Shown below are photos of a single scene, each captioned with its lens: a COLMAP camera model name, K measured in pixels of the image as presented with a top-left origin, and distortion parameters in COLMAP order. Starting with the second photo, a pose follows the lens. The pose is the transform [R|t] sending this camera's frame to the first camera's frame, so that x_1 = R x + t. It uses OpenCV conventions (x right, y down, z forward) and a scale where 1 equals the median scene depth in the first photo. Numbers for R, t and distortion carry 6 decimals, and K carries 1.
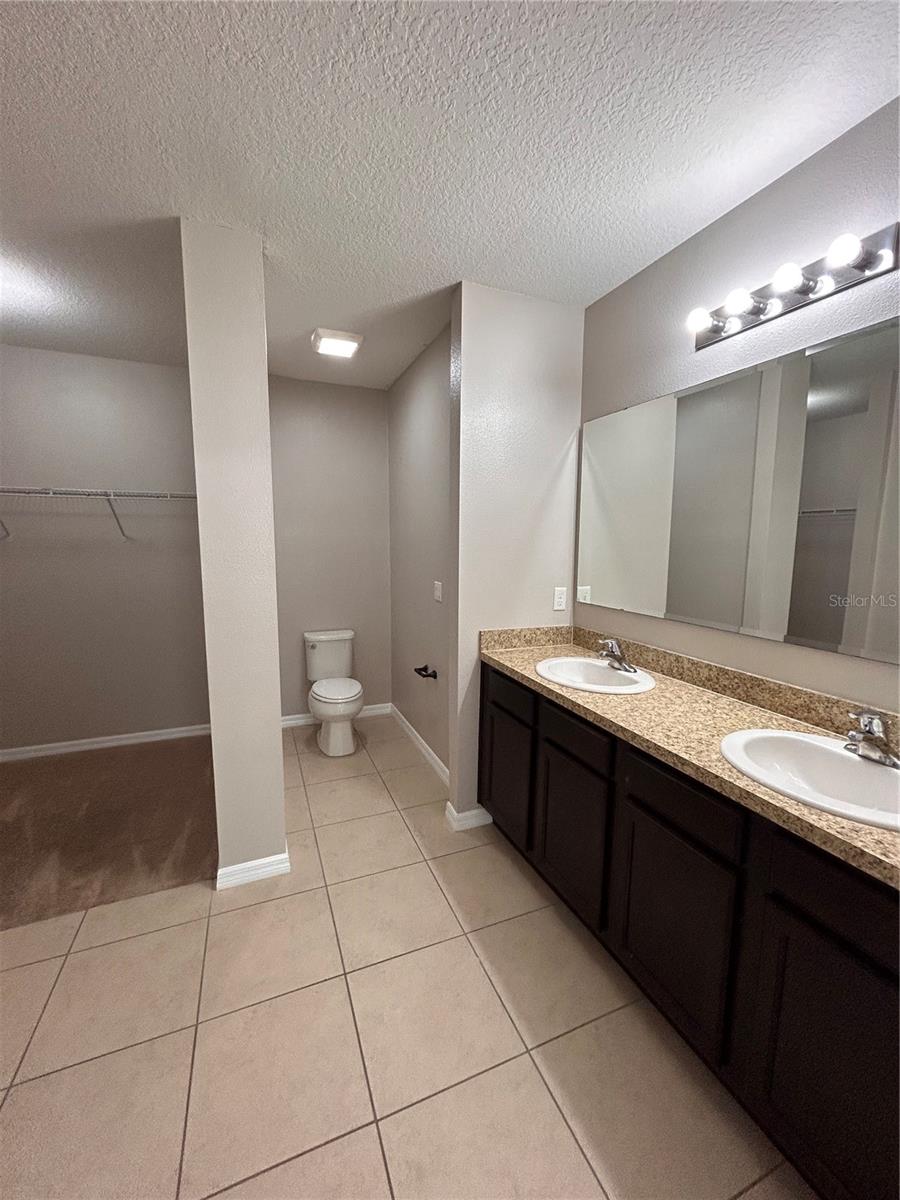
lens RADIAL K [[482.2, 0, 454.9], [0, 482.2, 591.0], [0, 0, 1]] dist [0.000459, 0.000525]
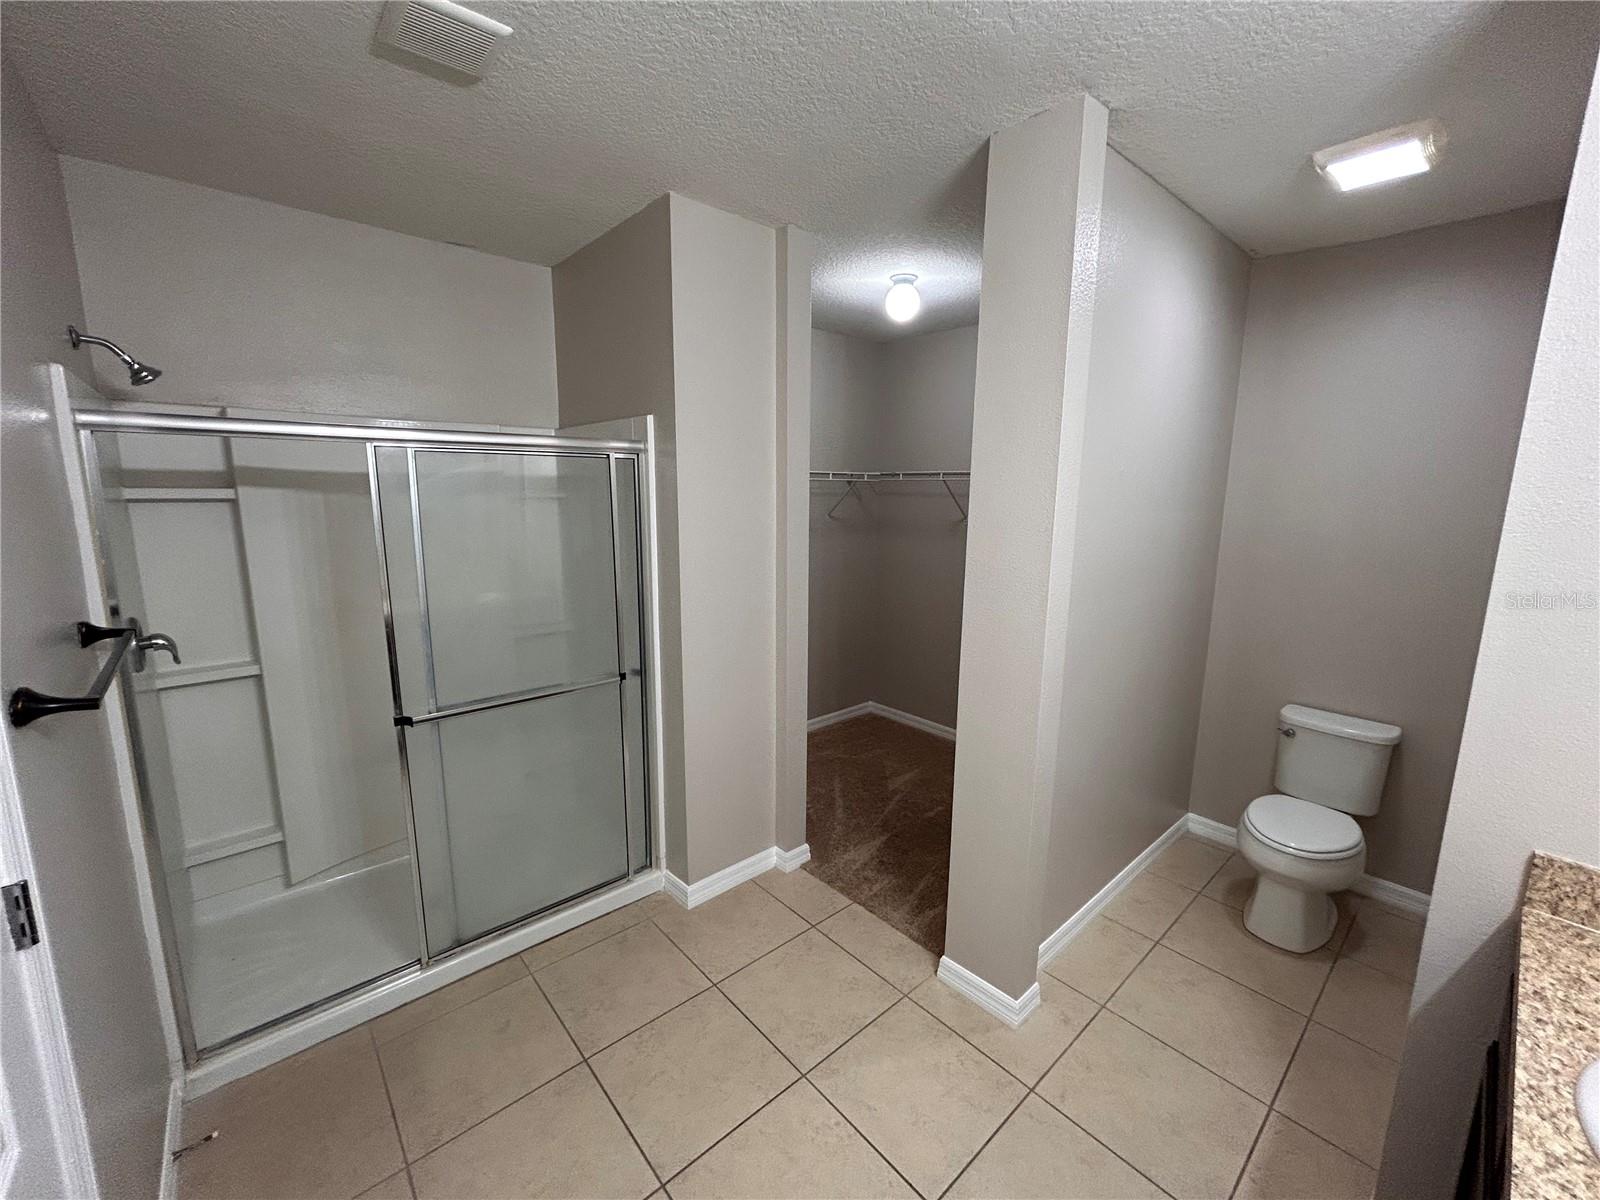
lens RADIAL K [[642.9, 0, 804.3], [0, 642.9, 594.7], [0, 0, 1]] dist [0.000459, 0.000525]
pose [[0.318609, 0.153787, -0.935328, 0.295919], [-0.110464, 0.986052, 0.124499, -0.110860], [0.941428, 0.063653, 0.331153, 0.313488]]
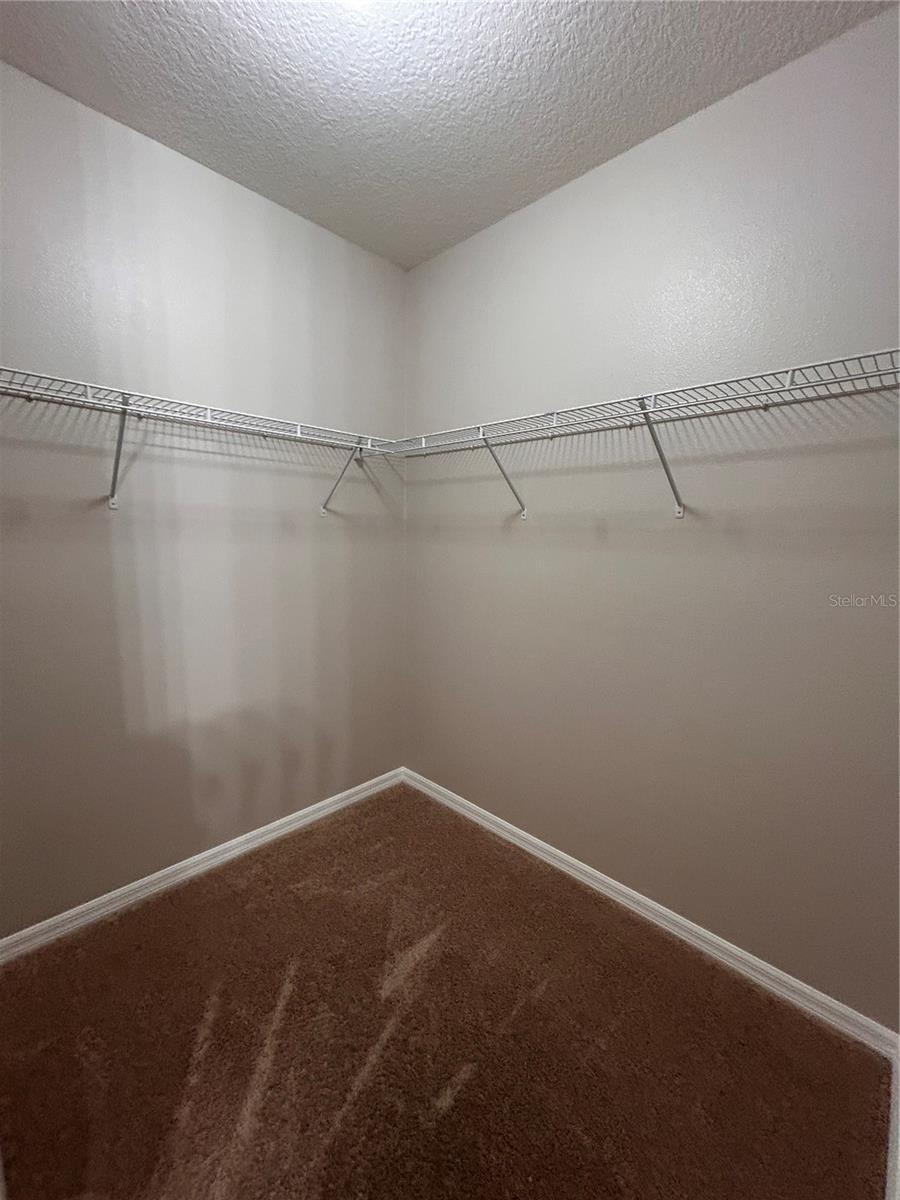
lens RADIAL K [[482.2, 0, 453.1], [0, 482.2, 596.1], [0, 0, 1]] dist [0.000459, 0.000525]
pose [[0.388044, 0.109679, -0.915092, -0.419596], [-0.112750, 0.991085, 0.070975, -0.040610], [0.914718, 0.075635, 0.396951, 0.812209]]
